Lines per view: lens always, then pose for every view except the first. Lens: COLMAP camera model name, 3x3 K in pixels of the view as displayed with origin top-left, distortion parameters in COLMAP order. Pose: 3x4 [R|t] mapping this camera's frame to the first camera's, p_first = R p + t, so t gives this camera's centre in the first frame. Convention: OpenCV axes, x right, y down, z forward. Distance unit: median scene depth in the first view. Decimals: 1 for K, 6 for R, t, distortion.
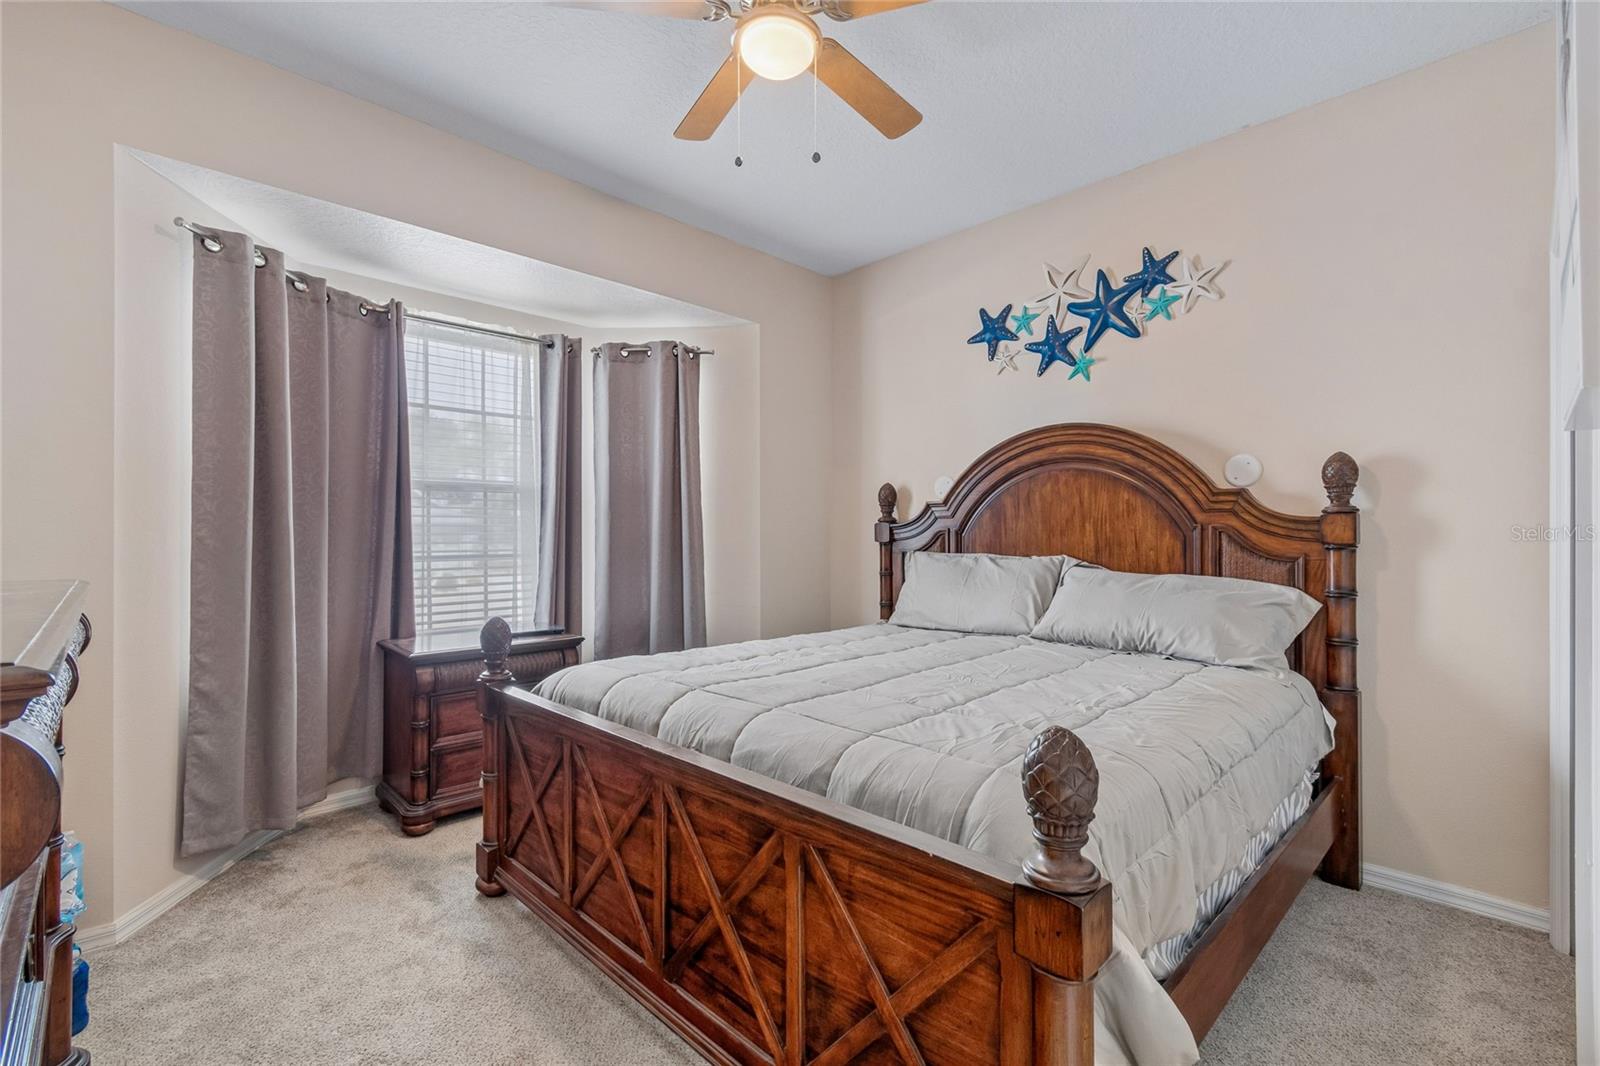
lens RADIAL K [[705.6, 0, 783.9], [0, 705.6, 535.1], [0, 0, 1]] dist [0.003493, -0.001294]
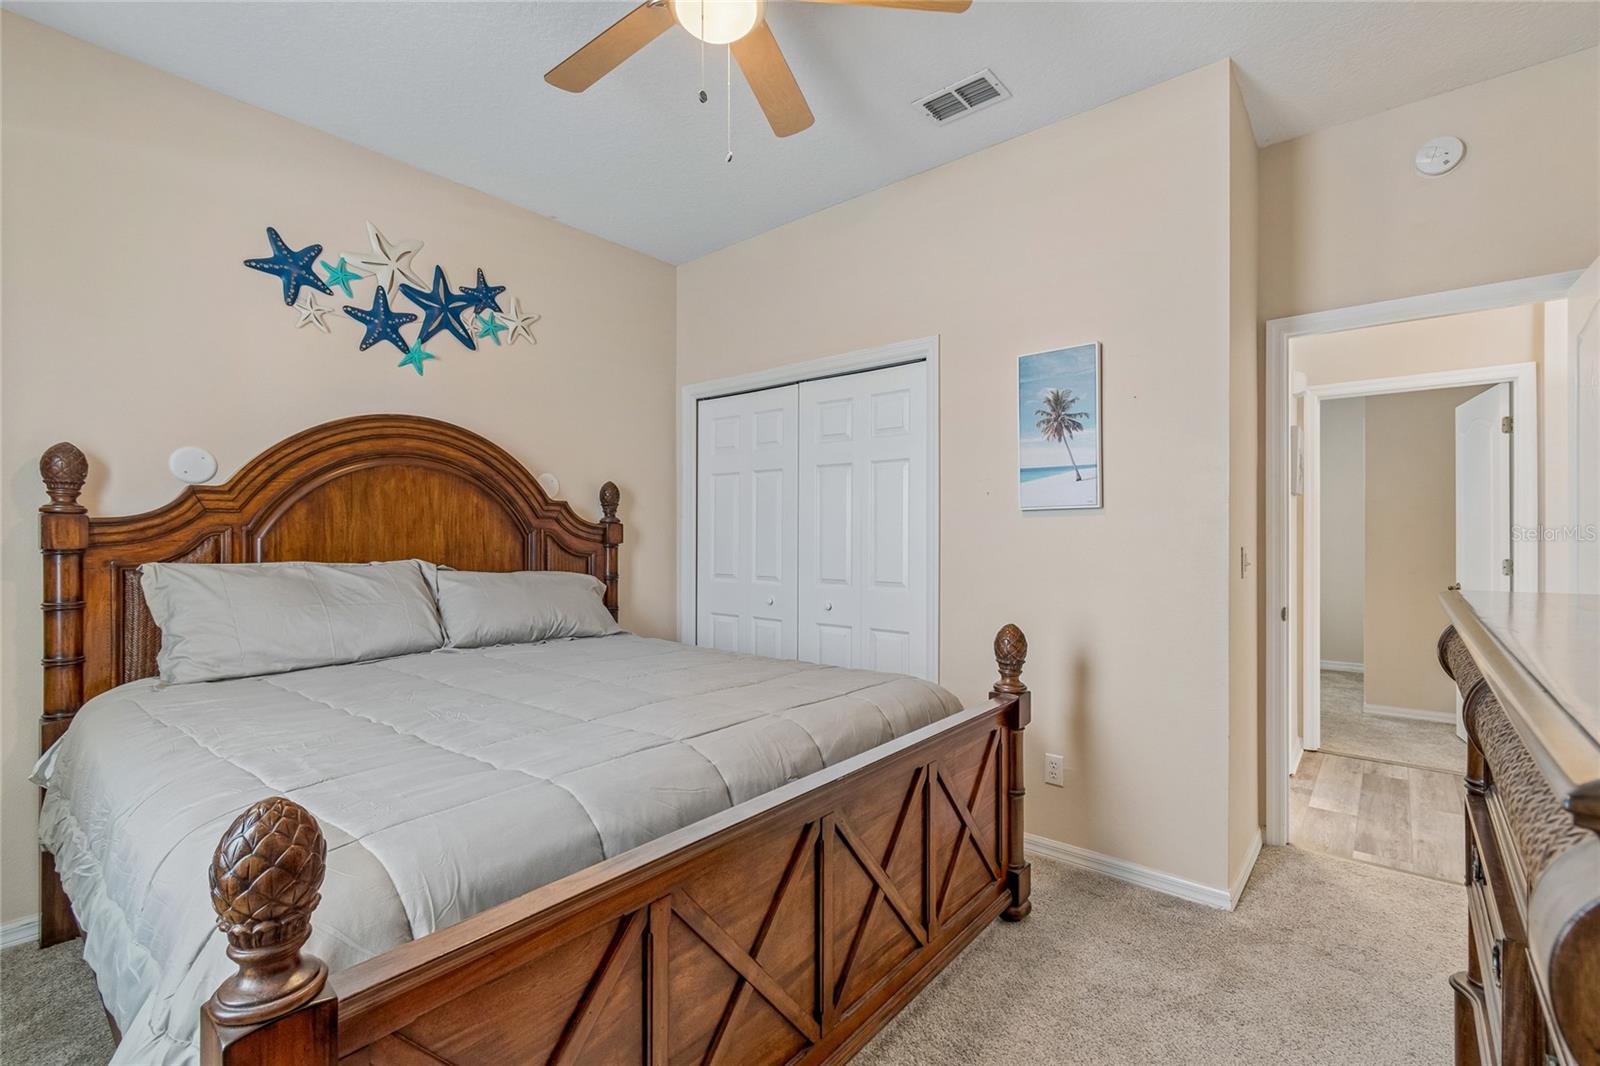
lens RADIAL K [[705.6, 0, 802.4], [0, 705.6, 536.0], [0, 0, 1]] dist [0.003493, -0.001294]
pose [[-0.105087, 0.001619, 0.994462, -0.581071], [-0.003908, 0.999990, -0.002041, -0.001609], [-0.994455, -0.004101, -0.105079, 0.603514]]
